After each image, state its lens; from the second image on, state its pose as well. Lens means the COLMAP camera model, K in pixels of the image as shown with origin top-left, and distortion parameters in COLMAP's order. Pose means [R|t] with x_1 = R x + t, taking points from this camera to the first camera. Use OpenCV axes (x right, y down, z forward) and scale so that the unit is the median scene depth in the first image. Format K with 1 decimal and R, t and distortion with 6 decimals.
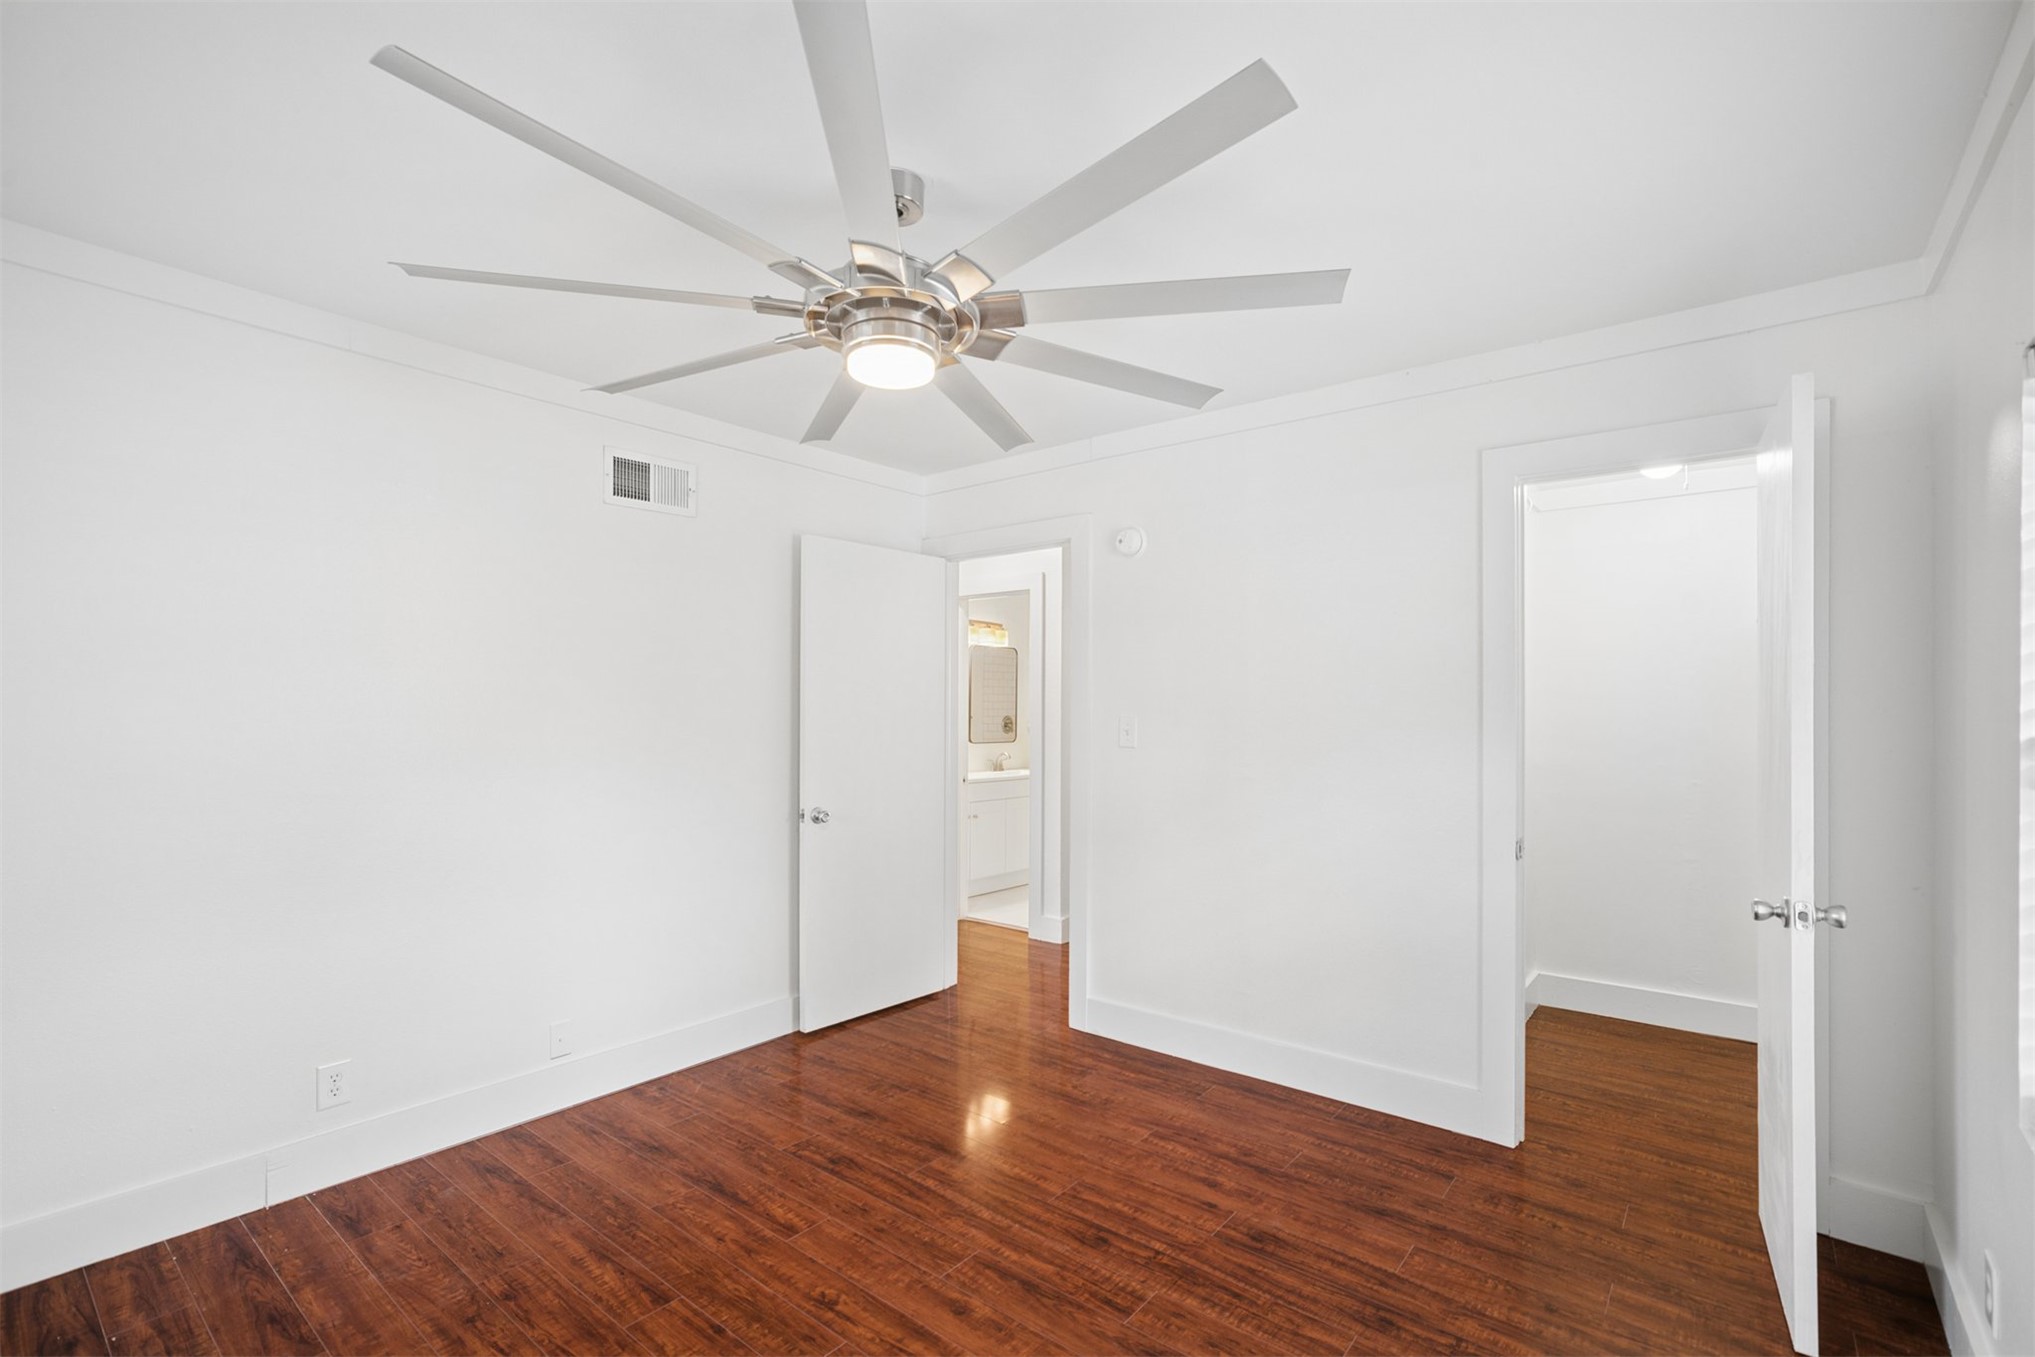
lens RADIAL K [[901.9, 0, 1015.4], [0, 901.9, 689.9], [0, 0, 1]] dist [-0.003872, 0.003612]
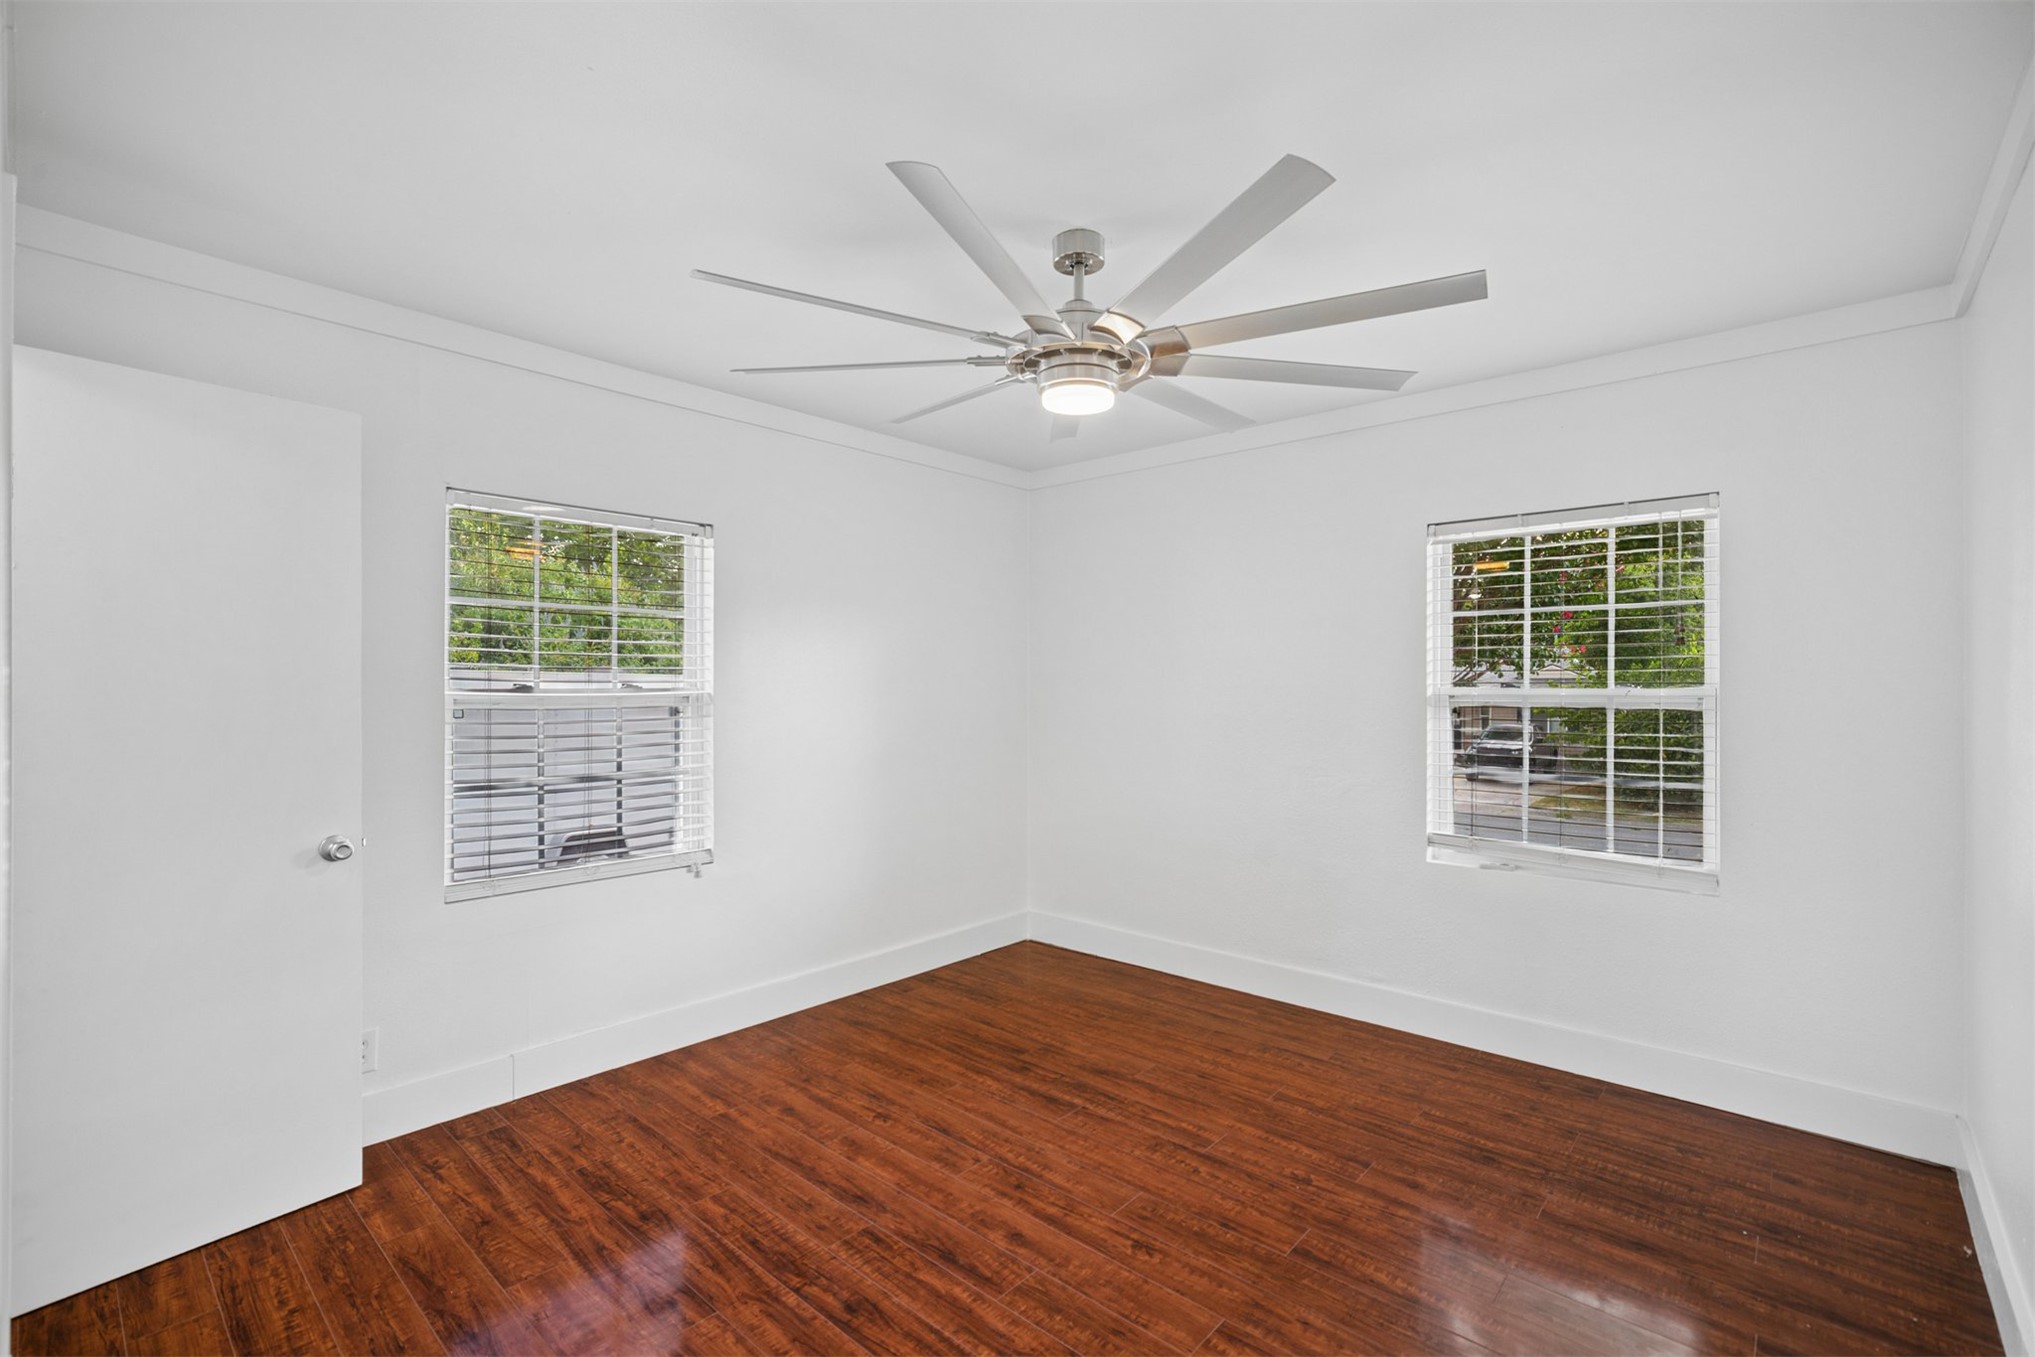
lens RADIAL K [[901.9, 0, 1016.1], [0, 901.9, 677.8], [0, 0, 1]] dist [-0.003872, 0.003612]
pose [[-0.998646, -0.005817, 0.051685, -0.107209], [-0.006946, 0.999741, -0.021681, 0.034302], [-0.051545, -0.022011, -0.998428, 1.990961]]
